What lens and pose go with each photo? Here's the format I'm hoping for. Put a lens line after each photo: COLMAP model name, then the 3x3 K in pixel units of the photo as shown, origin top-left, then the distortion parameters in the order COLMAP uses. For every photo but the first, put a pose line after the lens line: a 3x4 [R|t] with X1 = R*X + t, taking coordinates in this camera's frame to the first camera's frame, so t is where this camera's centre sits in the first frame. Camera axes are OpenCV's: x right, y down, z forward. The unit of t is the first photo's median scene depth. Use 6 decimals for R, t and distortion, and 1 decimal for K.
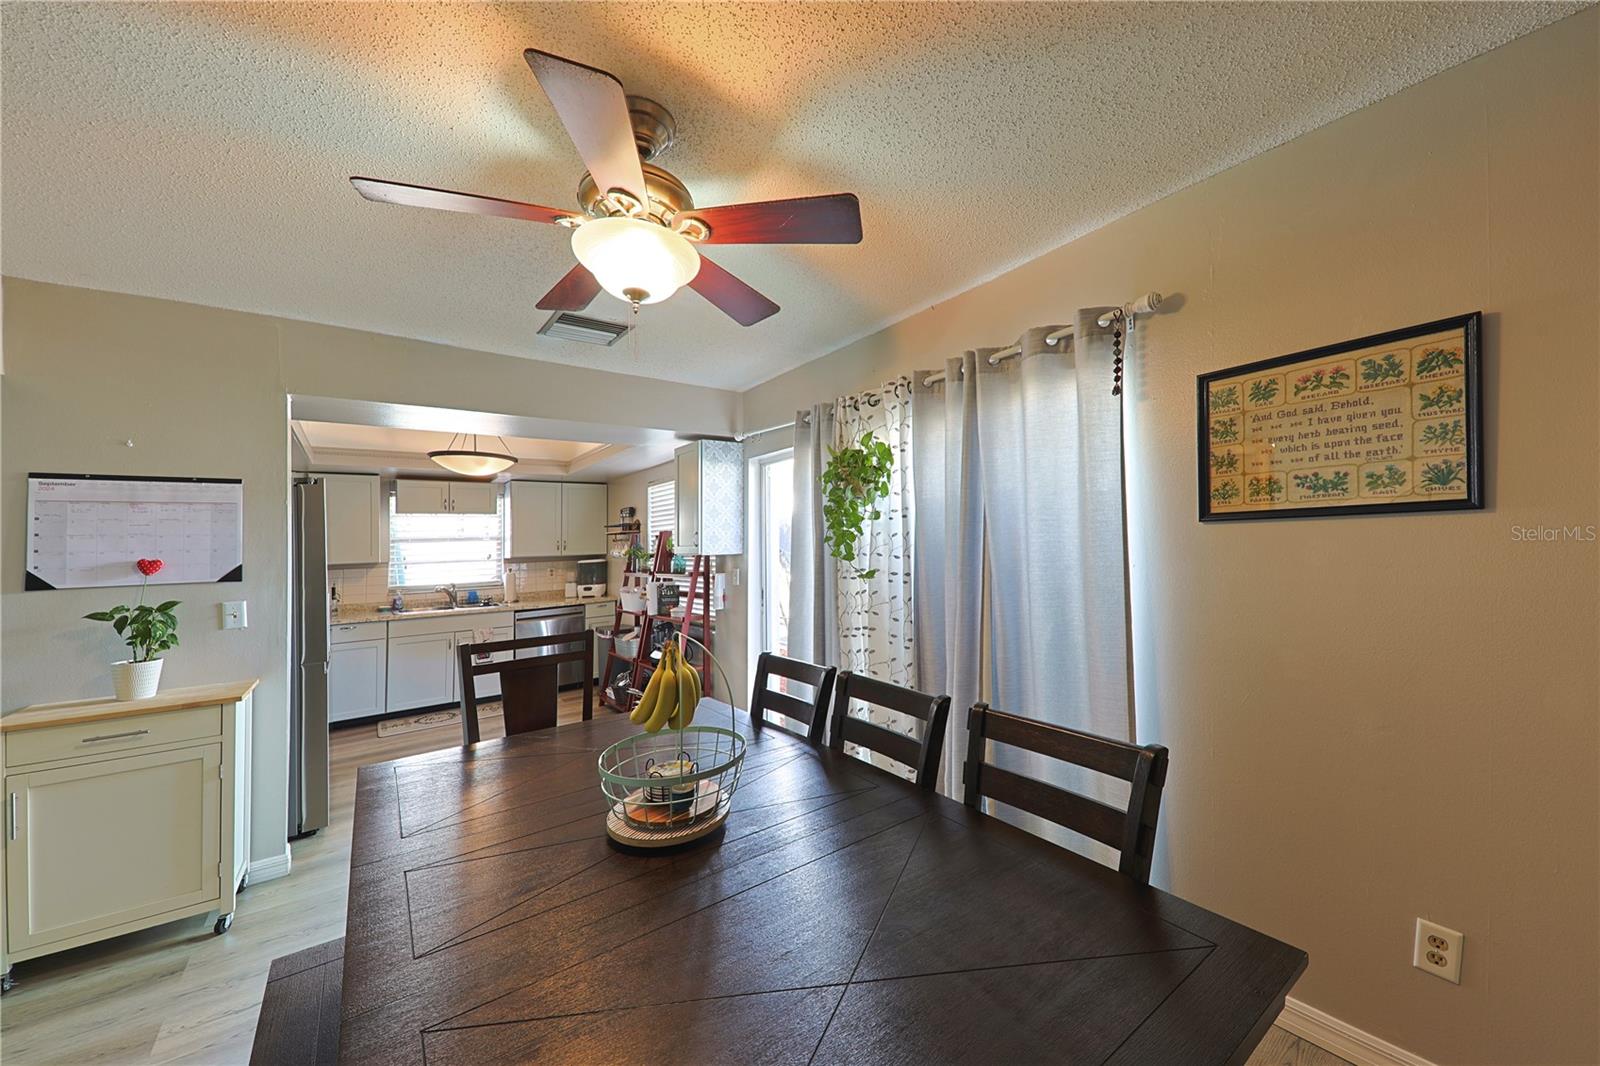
lens RADIAL K [[567.3, 0, 810.0], [0, 567.3, 535.1], [0, 0, 1]] dist [0.016036, -0.000210]
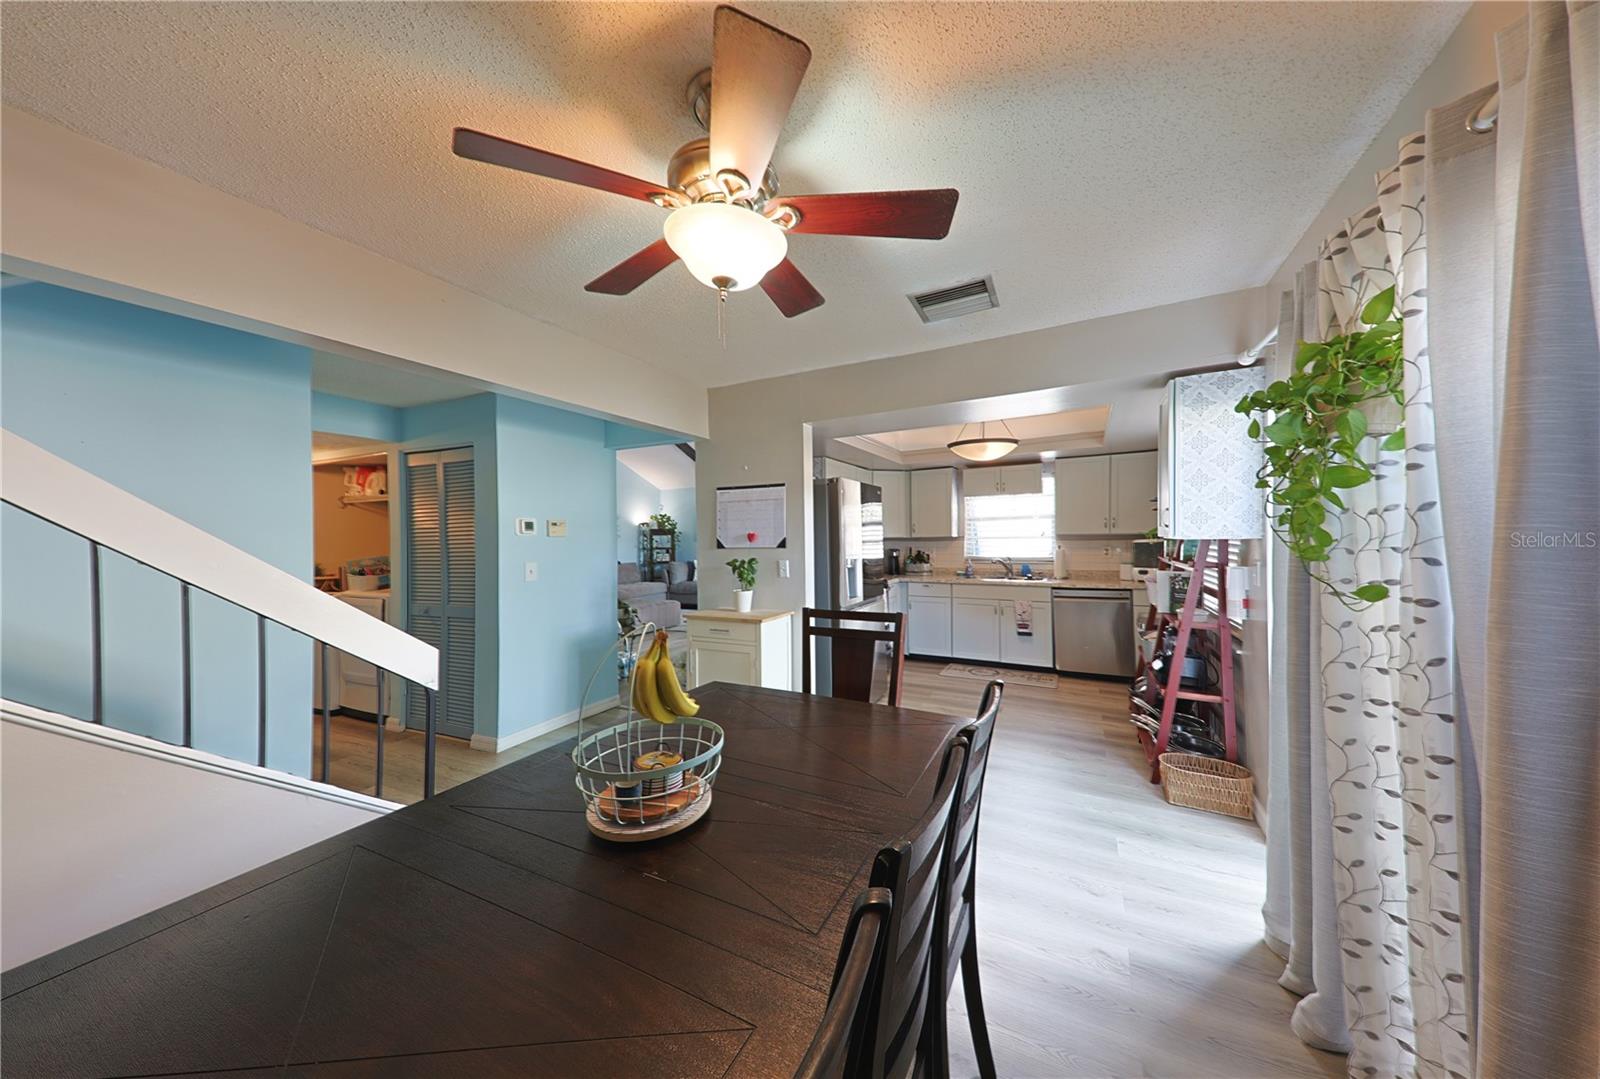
lens RADIAL K [[533.3, 0, 779.5], [0, 533.3, 525.5], [0, 0, 1]] dist [0.000766, 0.000021]
pose [[0.390342, 0.006267, -0.920649, 0.172743], [0.021167, 0.999651, 0.015779, -0.002617], [0.920427, -0.025647, 0.390073, 0.200751]]
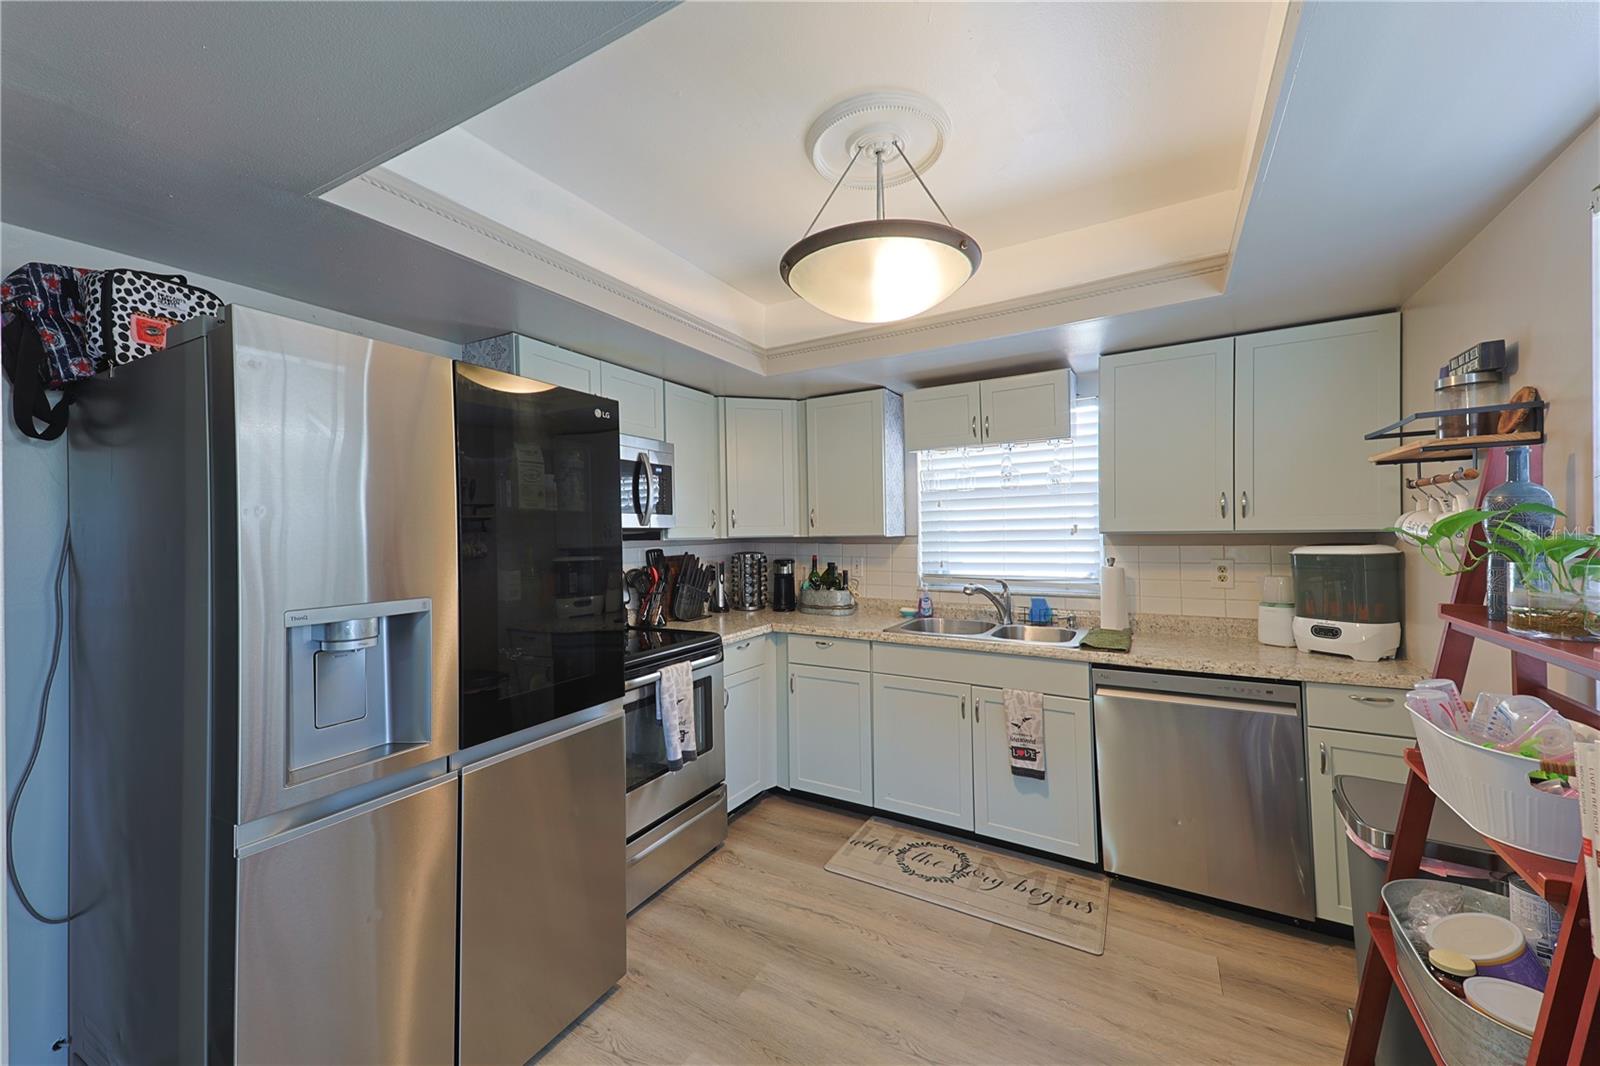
lens RADIAL K [[619.2, 0, 799.8], [0, 619.2, 494.7], [0, 0, 1]] dist [0.011878, -0.000167]
pose [[0.380110, -0.030411, -0.924441, -0.195486], [0.014490, 0.999532, -0.026923, 0.021987], [0.924828, -0.003161, 0.380373, 0.679187]]
